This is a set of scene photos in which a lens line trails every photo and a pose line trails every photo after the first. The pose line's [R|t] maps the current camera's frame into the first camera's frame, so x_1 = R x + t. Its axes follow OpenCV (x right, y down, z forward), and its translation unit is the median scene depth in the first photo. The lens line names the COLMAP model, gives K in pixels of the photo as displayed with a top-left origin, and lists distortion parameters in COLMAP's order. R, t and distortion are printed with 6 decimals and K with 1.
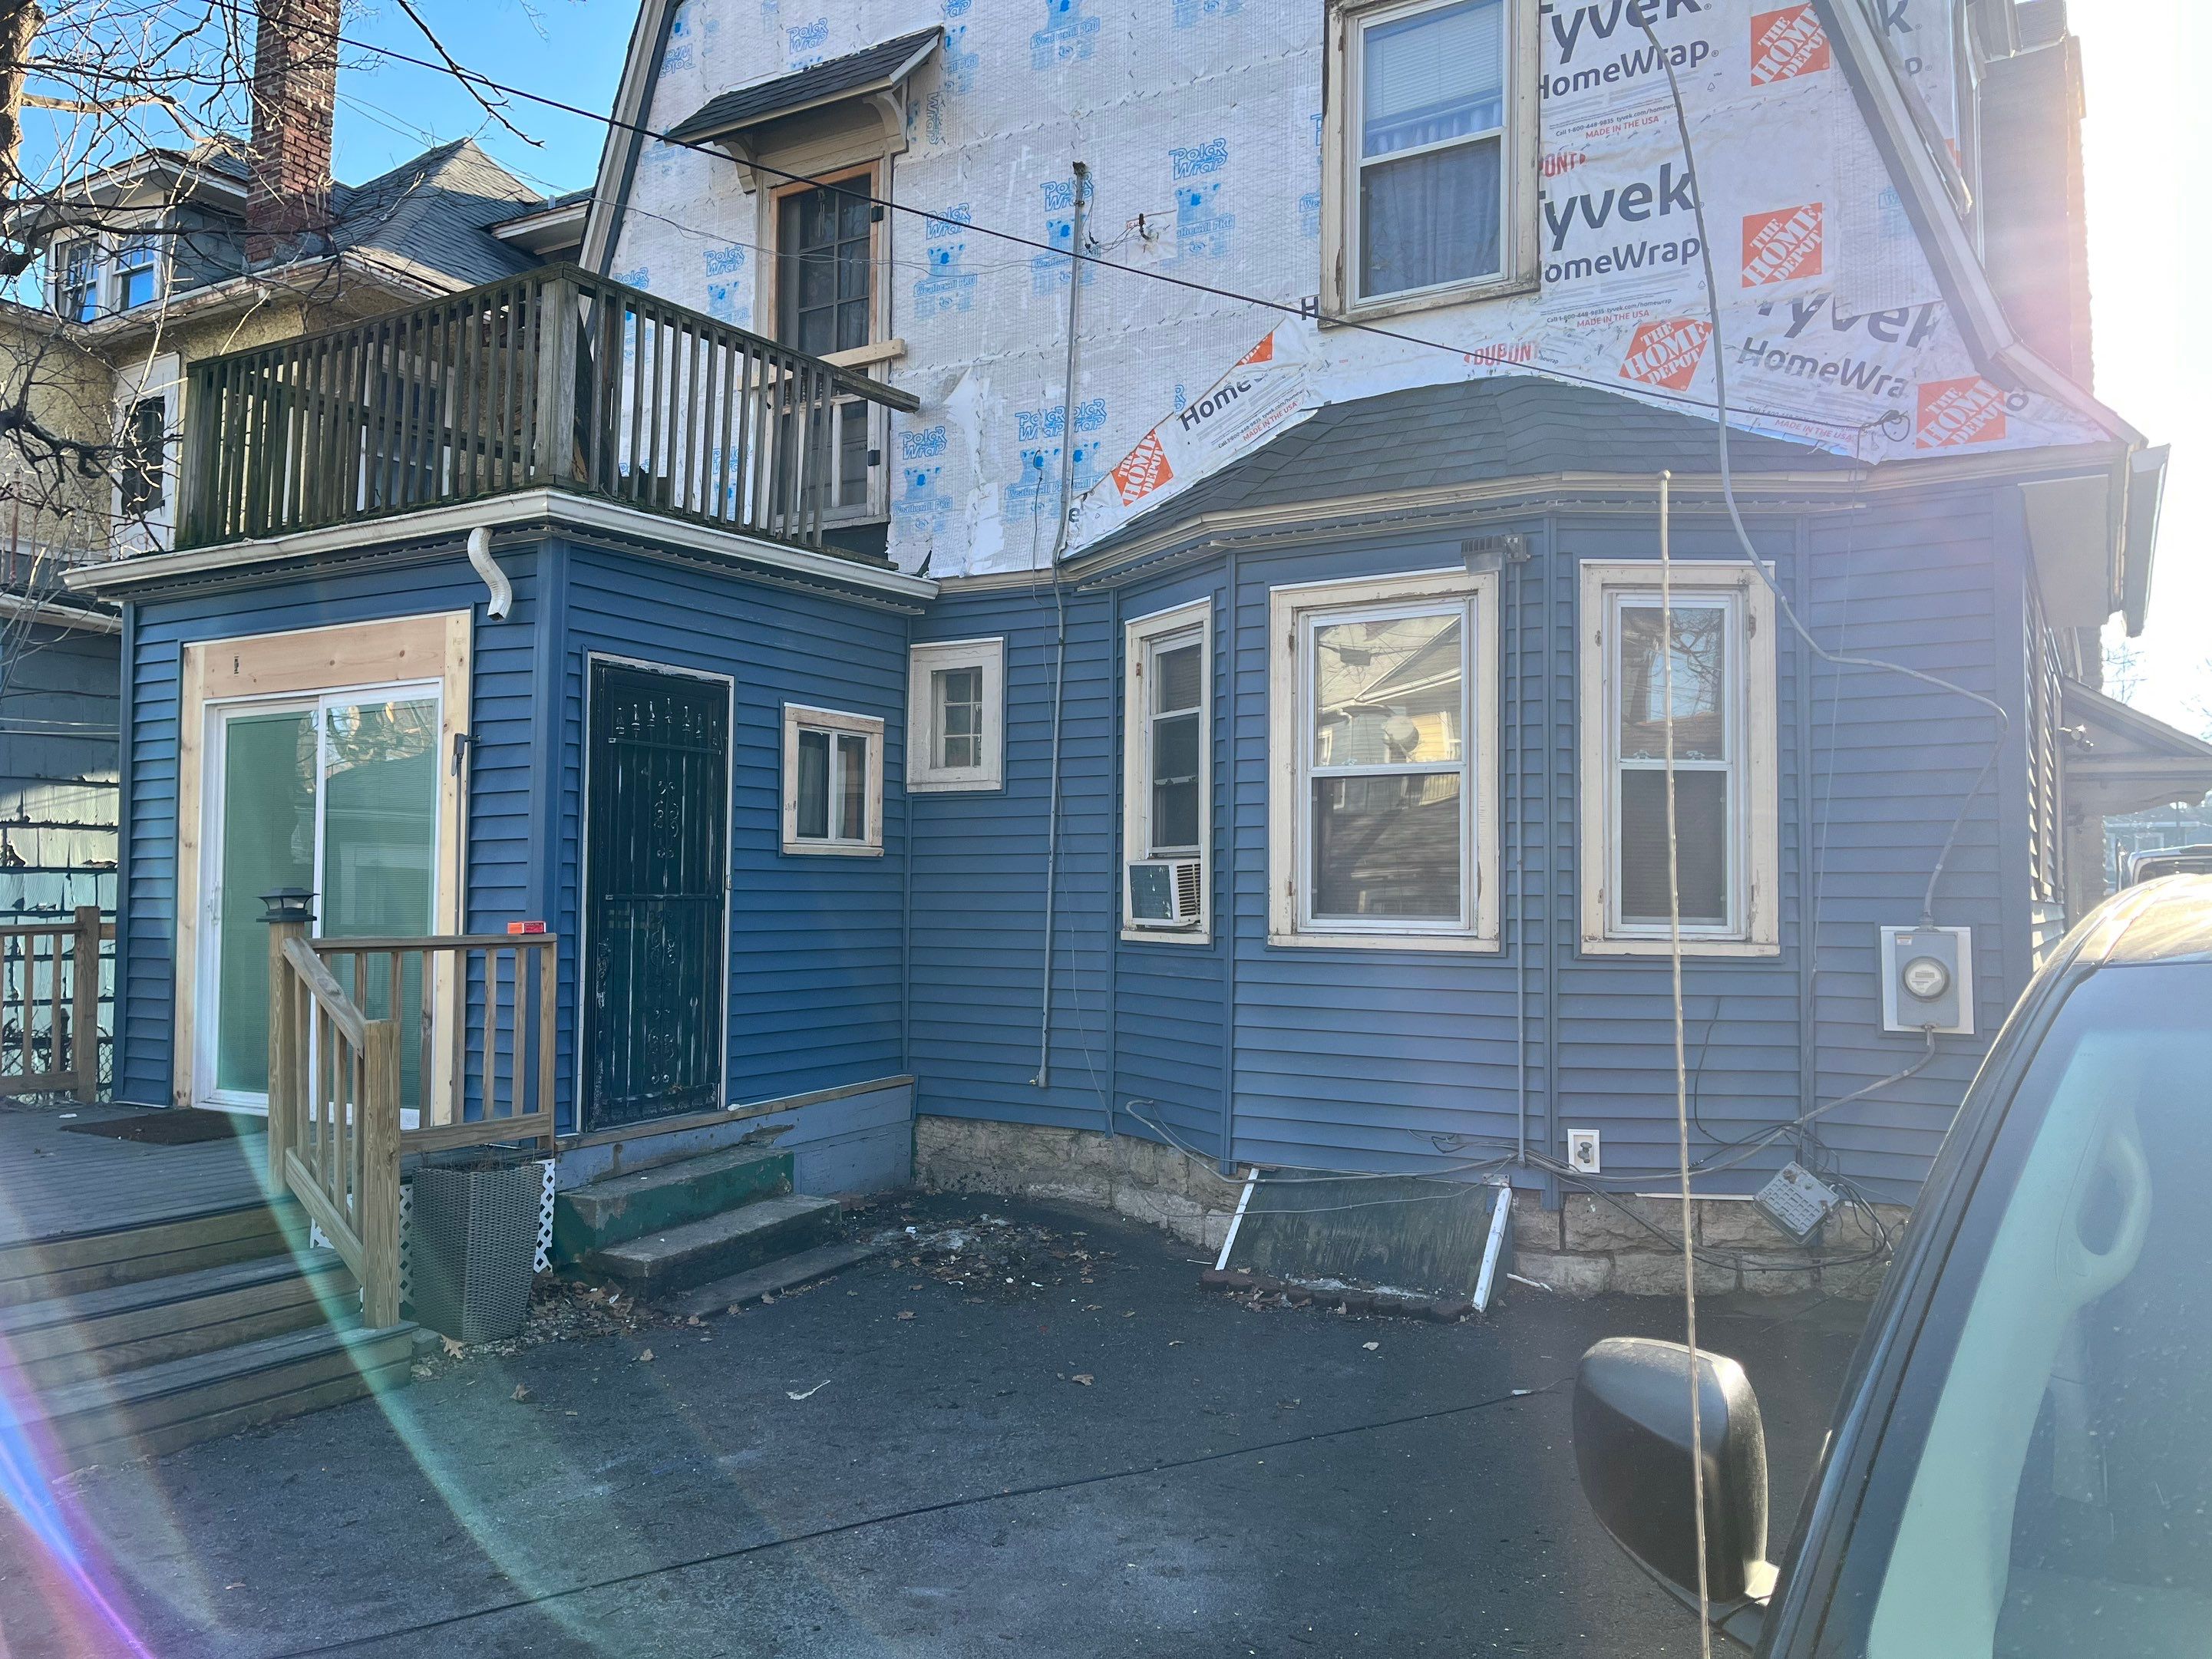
lens RADIAL K [[1654.1, 0, 1101.3], [0, 1654.1, 826.0], [0, 0, 1]] dist [0.080010, -0.093691]
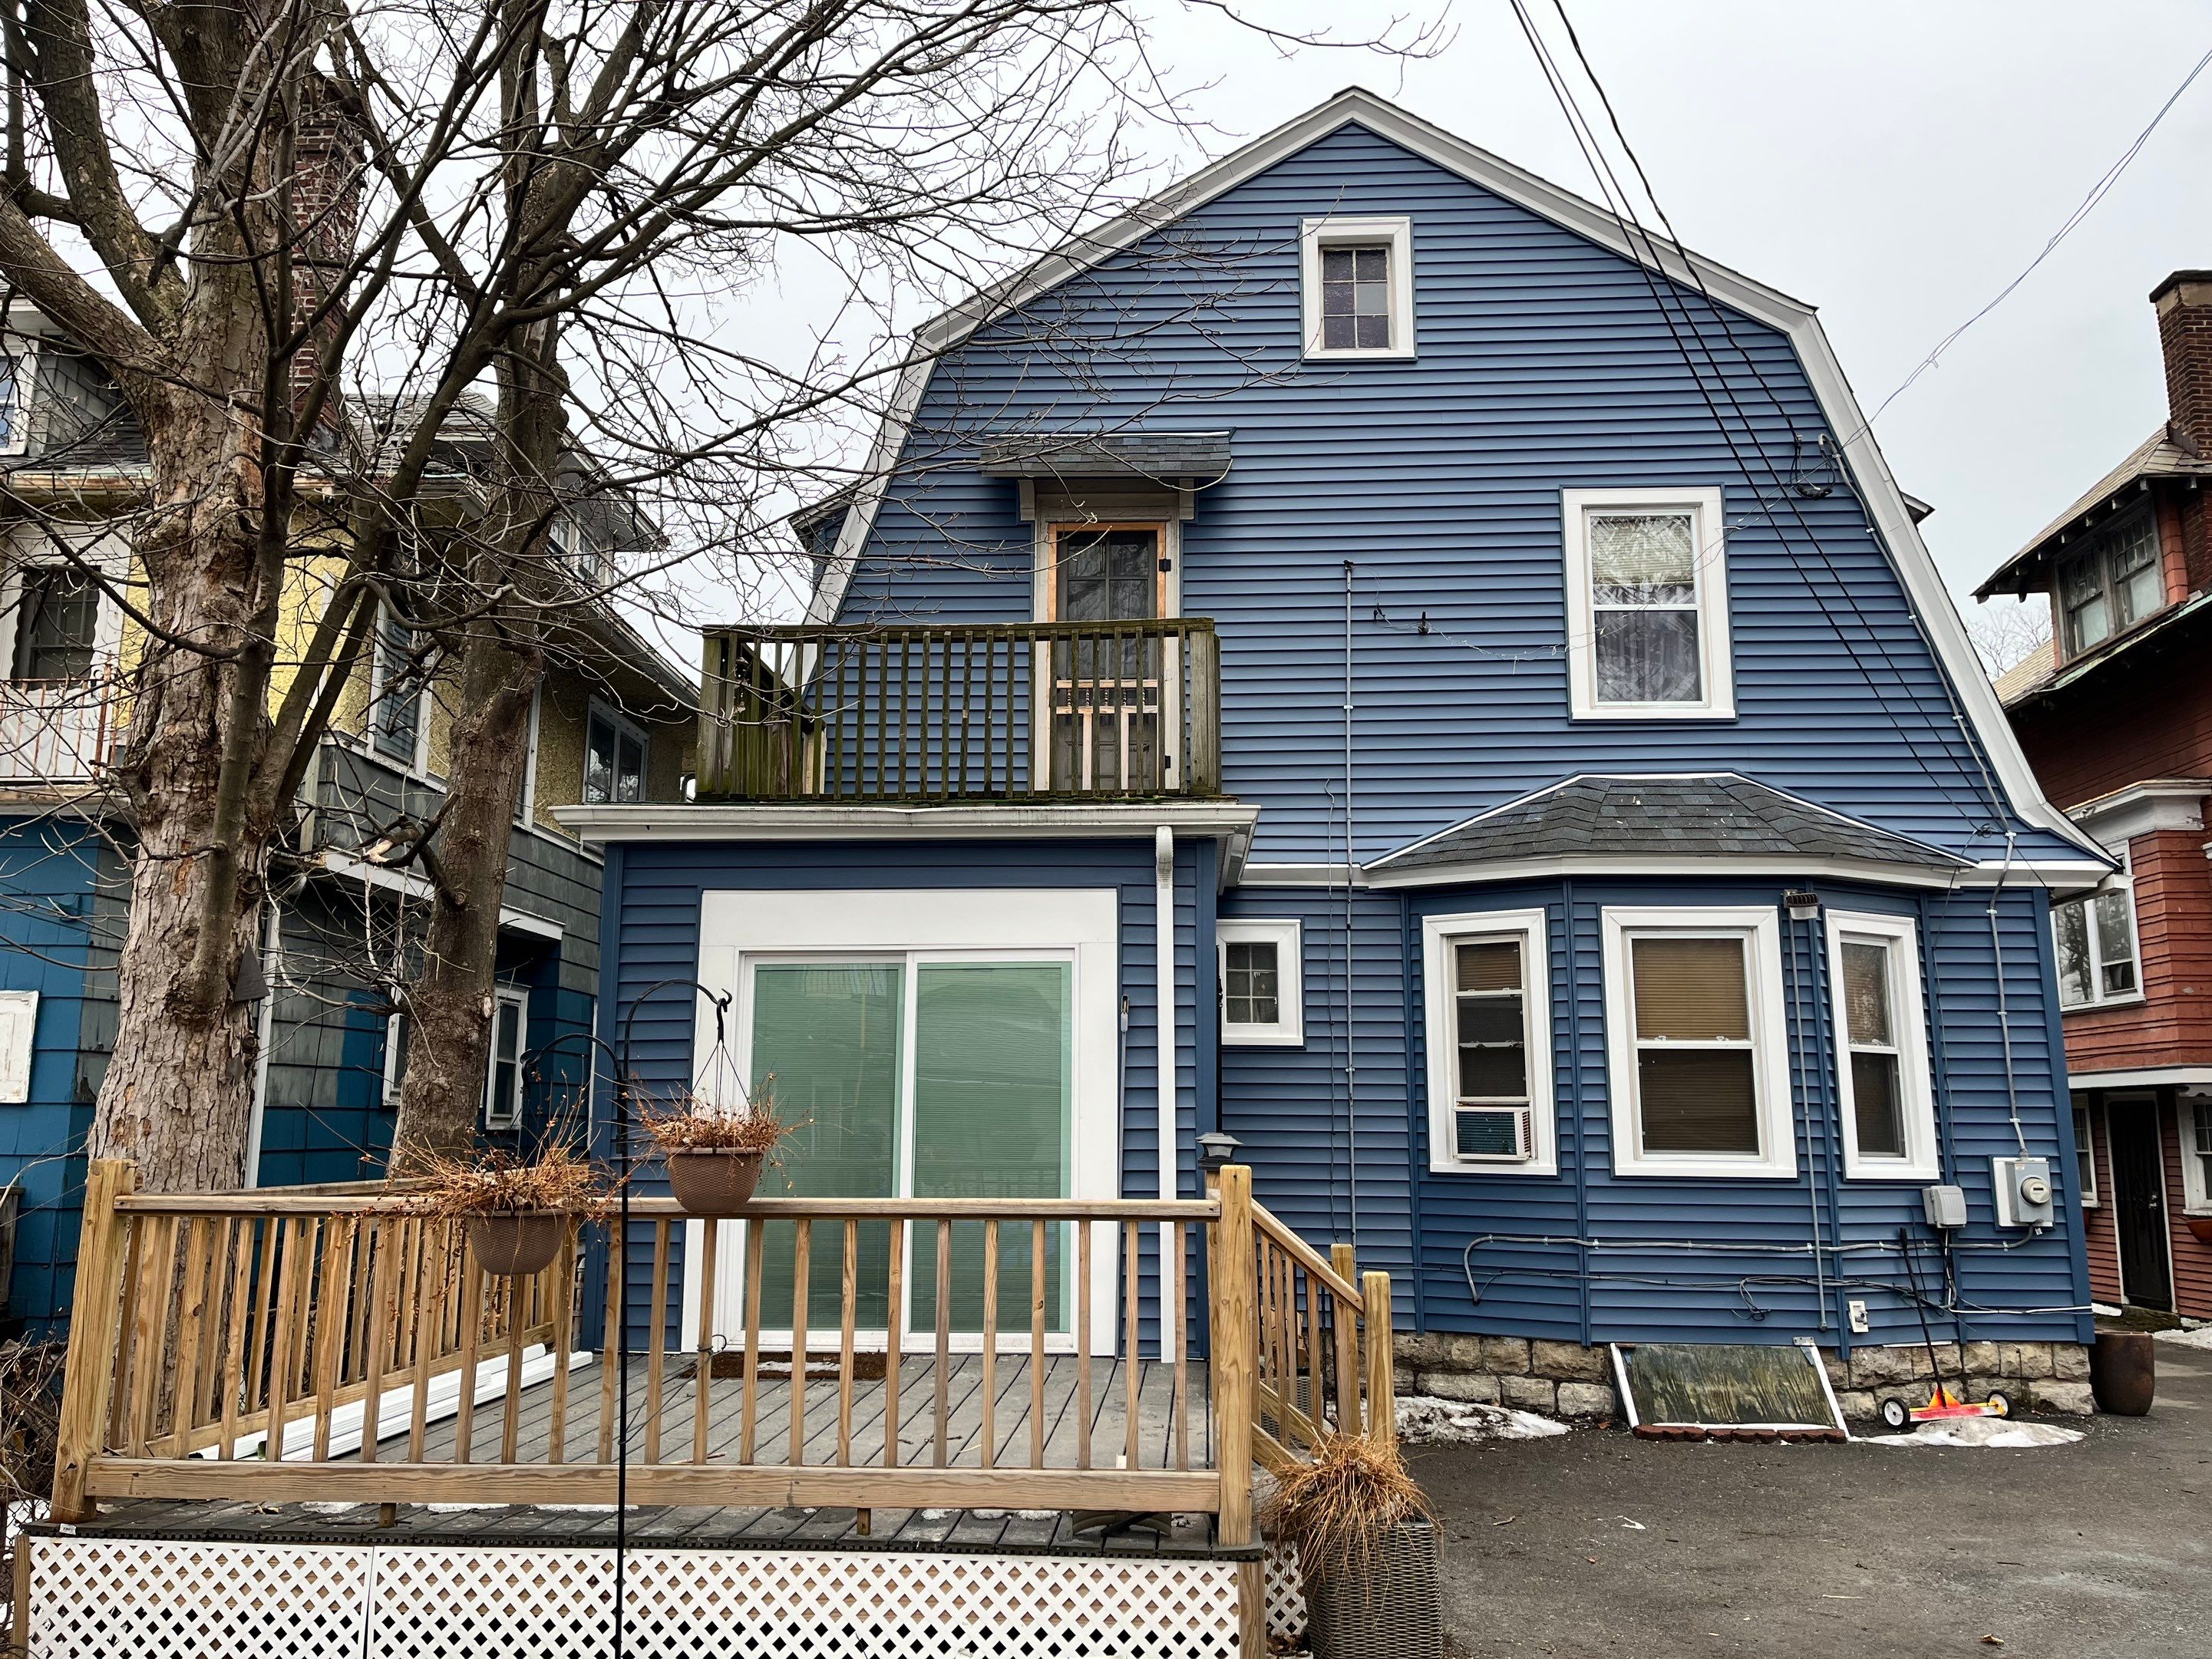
lens RADIAL K [[1654.1, 0, 1093.1], [0, 1654.1, 835.5], [0, 0, 1]] dist [0.080010, -0.093691]
pose [[0.886557, 0.079592, 0.455721, -0.883027], [-0.020849, 0.990962, -0.132512, -0.011630], [-0.462150, 0.107978, 0.880204, -0.023041]]
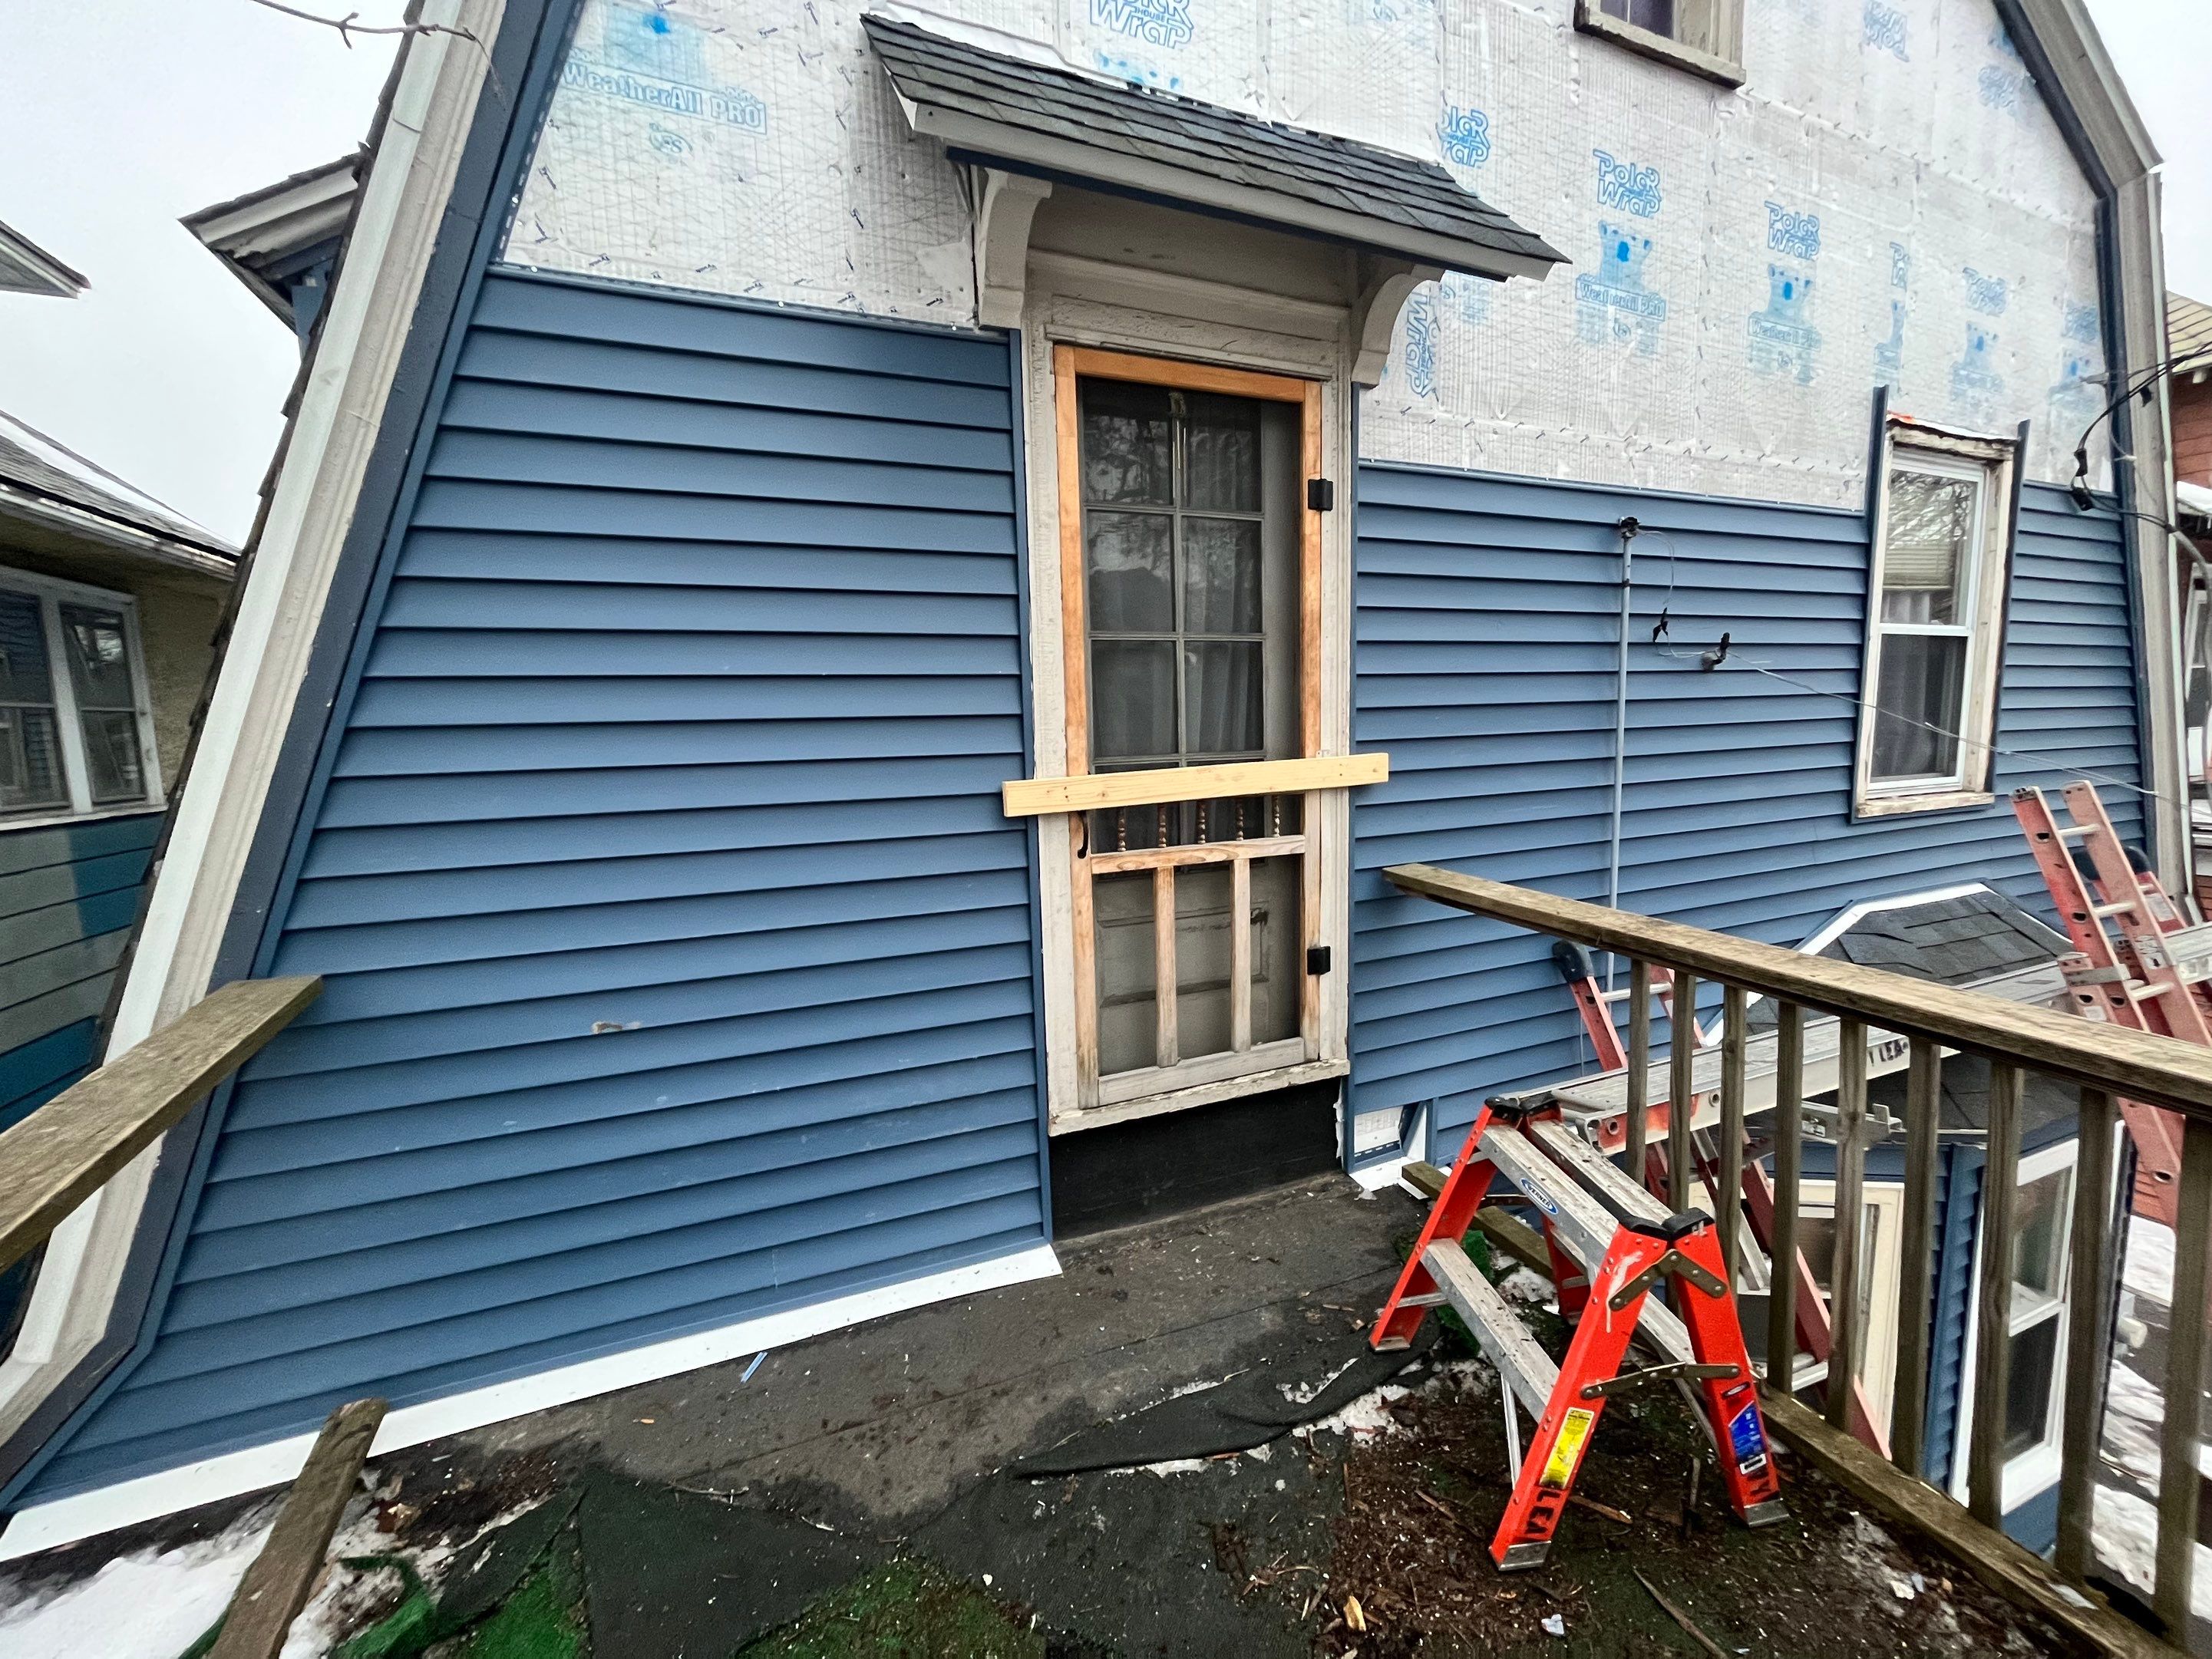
lens RADIAL K [[870.5, 0, 1104.7], [0, 870.5, 825.7], [0, 0, 1]] dist [-0.002011, -0.000090]
pose [[0.605044, -0.120541, 0.787014, -0.490104], [-0.004925, 0.987887, 0.155094, -0.378509], [-0.796177, -0.097715, 0.597122, 1.089318]]
